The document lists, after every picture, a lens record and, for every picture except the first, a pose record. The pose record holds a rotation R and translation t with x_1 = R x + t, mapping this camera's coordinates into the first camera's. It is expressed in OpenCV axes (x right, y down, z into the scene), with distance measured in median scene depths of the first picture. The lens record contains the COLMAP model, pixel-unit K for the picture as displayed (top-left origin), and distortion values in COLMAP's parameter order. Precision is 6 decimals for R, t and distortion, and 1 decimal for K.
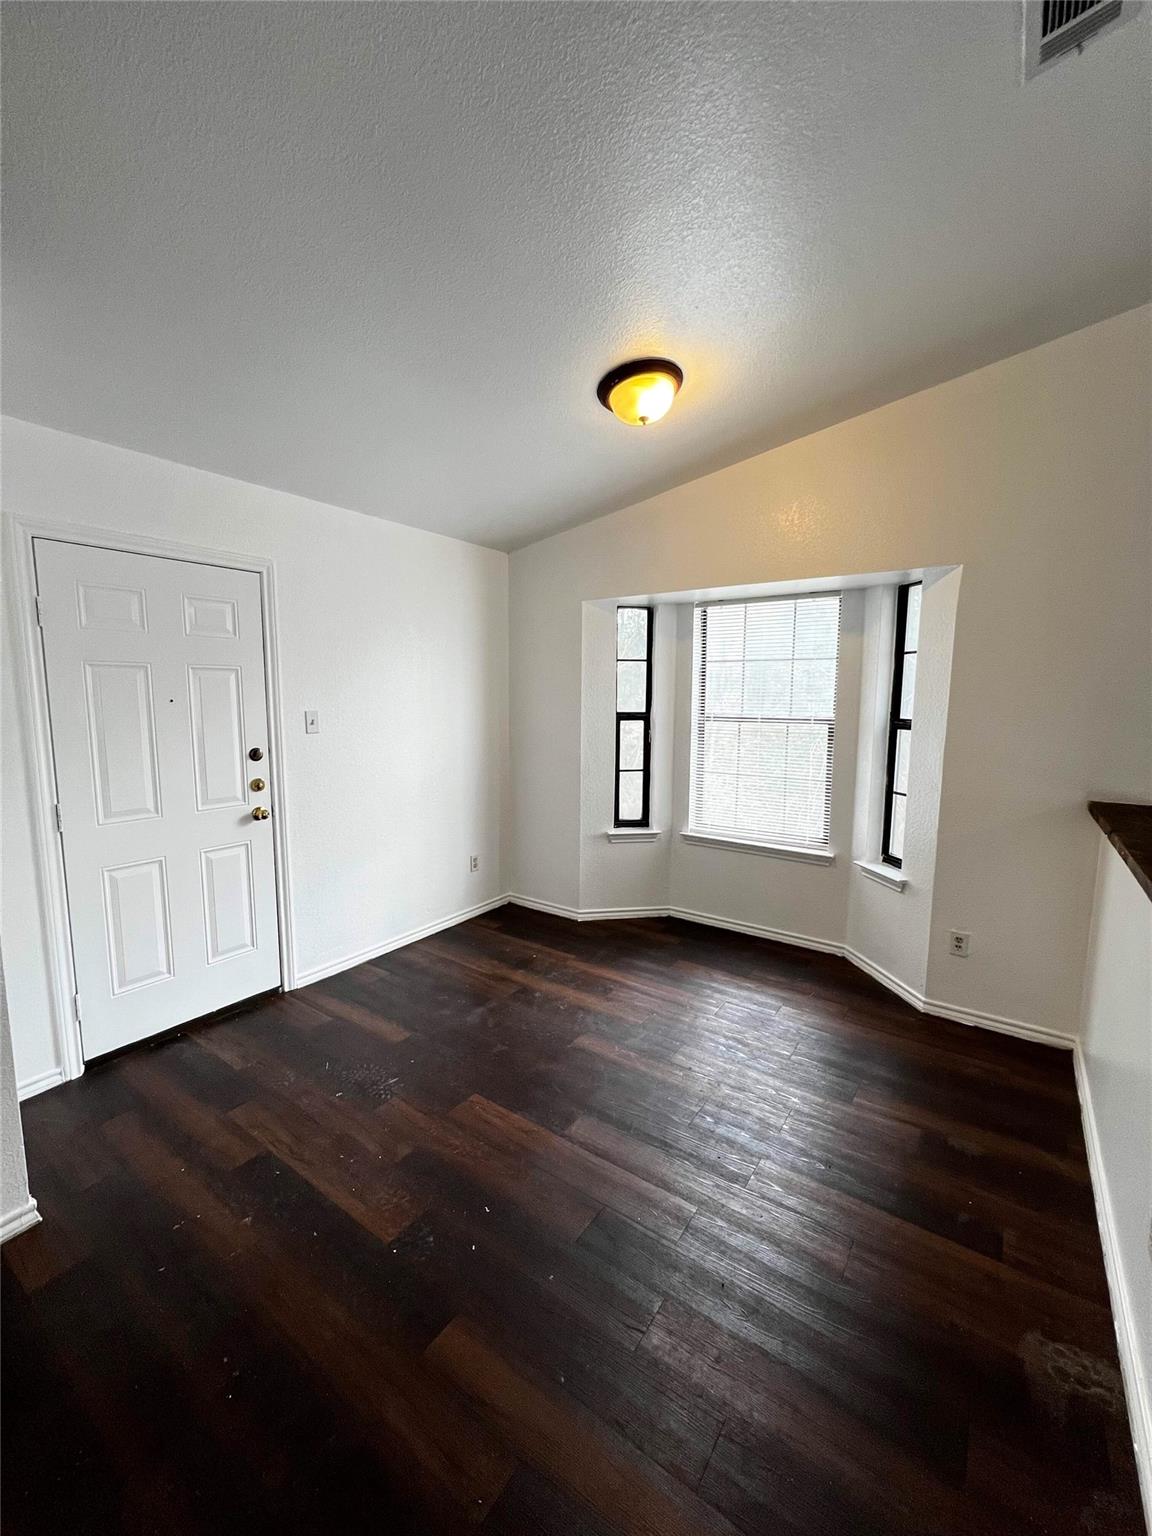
lens RADIAL K [[625.8, 0, 576.0], [0, 625.8, 768.0], [0, 0, 1]] dist [0.000603, 0.000215]
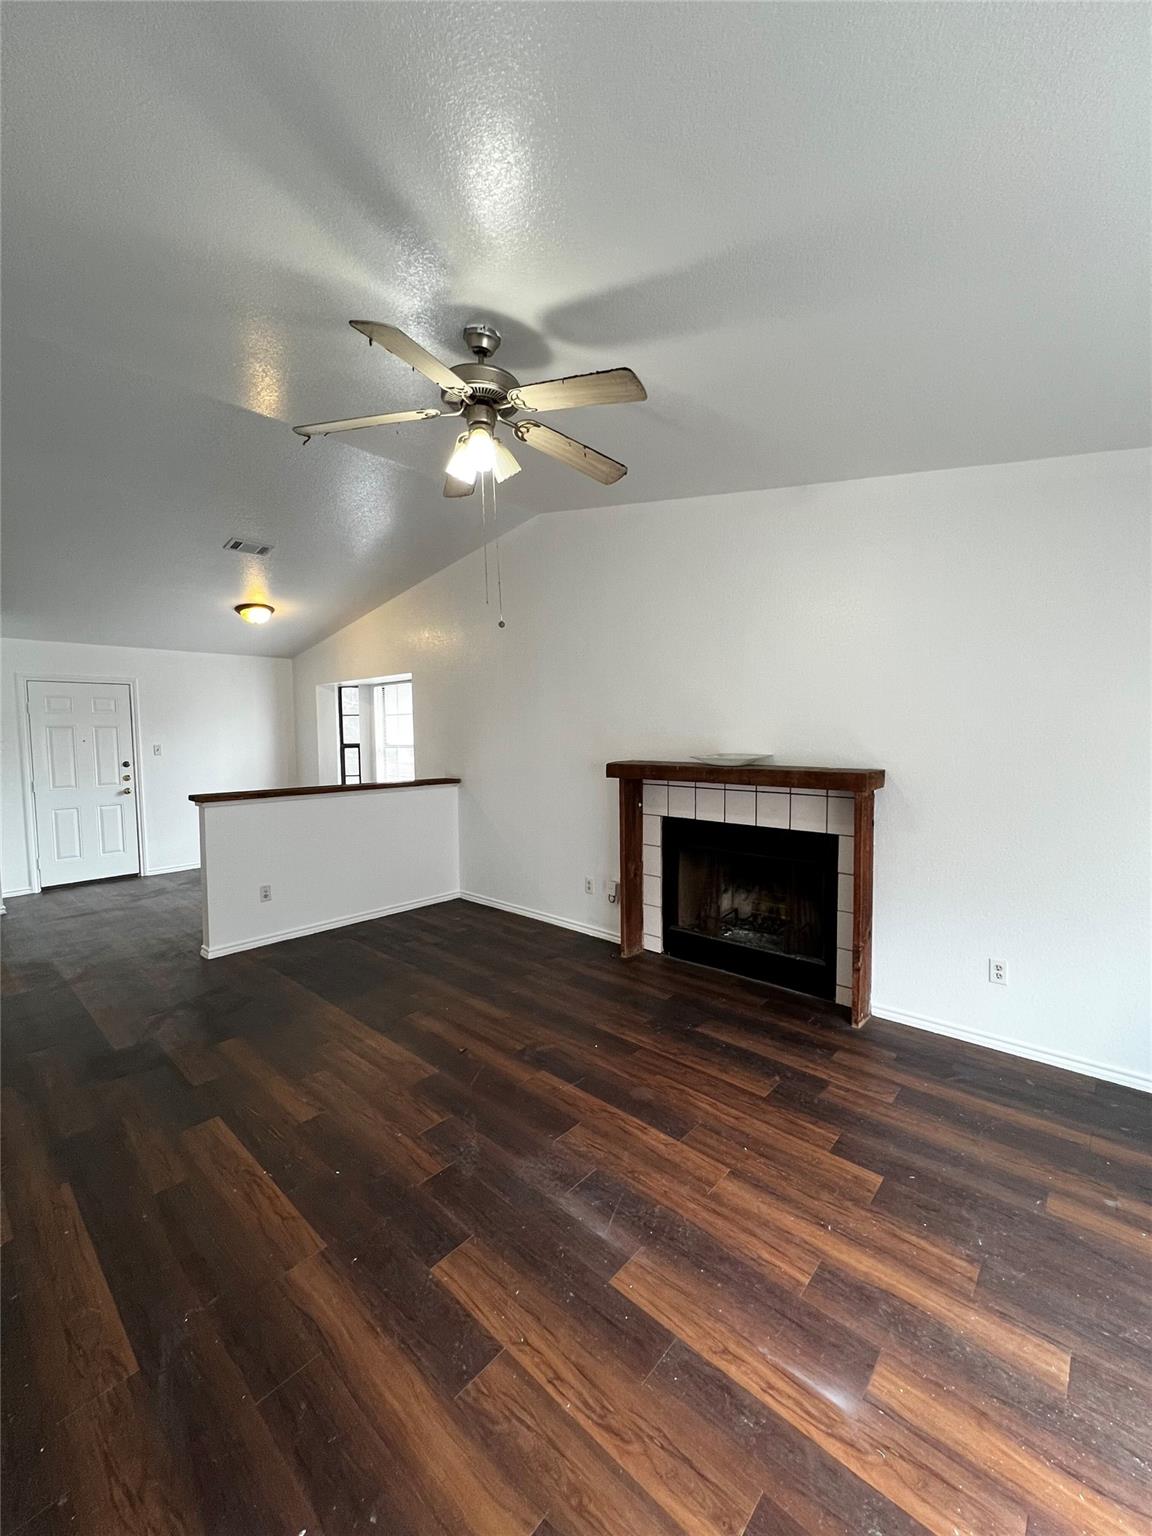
lens RADIAL K [[610.5, 0, 576.0], [0, 610.5, 768.0], [0, 0, 1]] dist [-0.001953, 0.000575]
pose [[0.991638, -0.009582, -0.128698, 1.329962], [0.003058, 0.998705, -0.050790, 0.104652], [0.129018, 0.049972, 0.990382, -0.929888]]
